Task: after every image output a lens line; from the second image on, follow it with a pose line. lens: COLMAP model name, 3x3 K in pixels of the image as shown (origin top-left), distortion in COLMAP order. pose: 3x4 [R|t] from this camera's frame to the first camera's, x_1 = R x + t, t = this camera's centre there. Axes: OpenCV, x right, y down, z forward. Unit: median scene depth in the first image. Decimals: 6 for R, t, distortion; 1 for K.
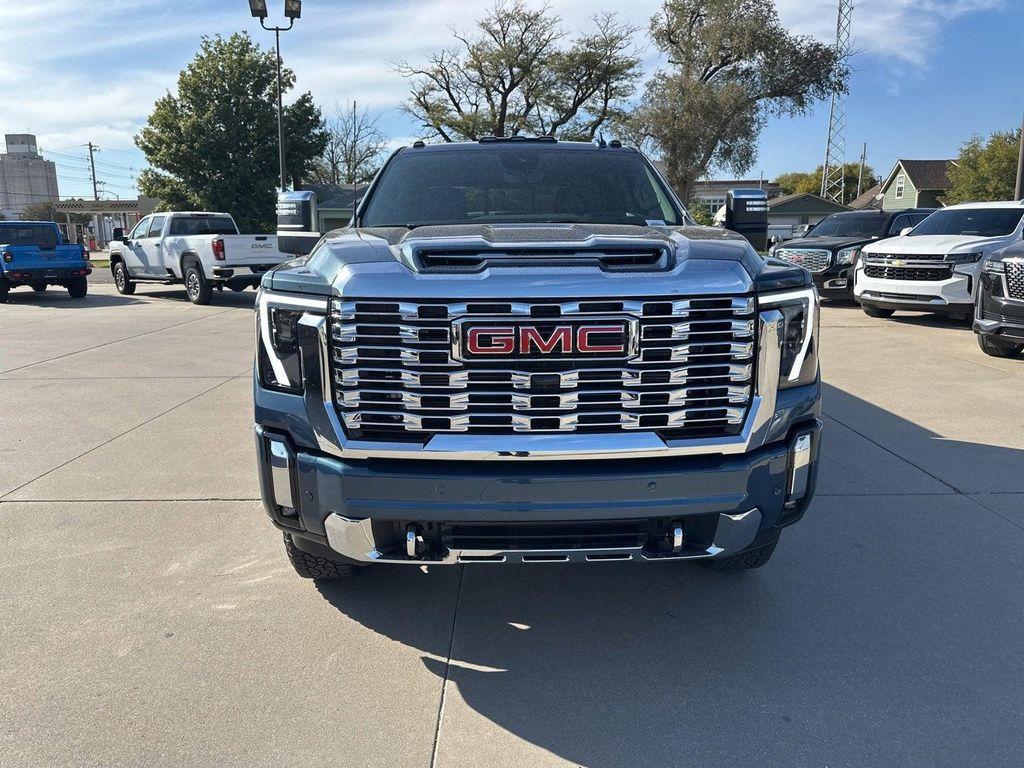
lens RADIAL K [[768.2, 0, 529.5], [0, 768.2, 383.3], [0, 0, 1]] dist [0.044424, -0.062986]
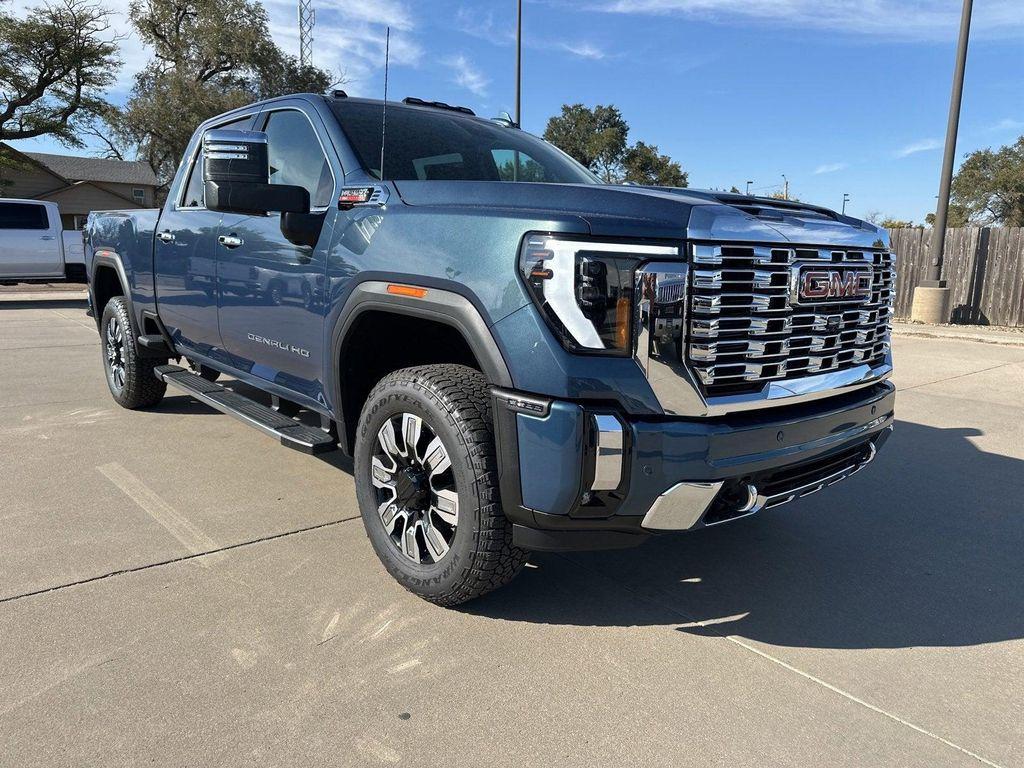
lens RADIAL K [[787.4, 0, 485.7], [0, 787.4, 396.1], [0, 0, 1]] dist [-0.018928, -0.004593]
pose [[0.743161, -0.085108, 0.663678, -0.175919], [0.098922, 0.994953, 0.016821, 0.005017], [-0.661760, 0.053151, 0.747830, 0.078273]]
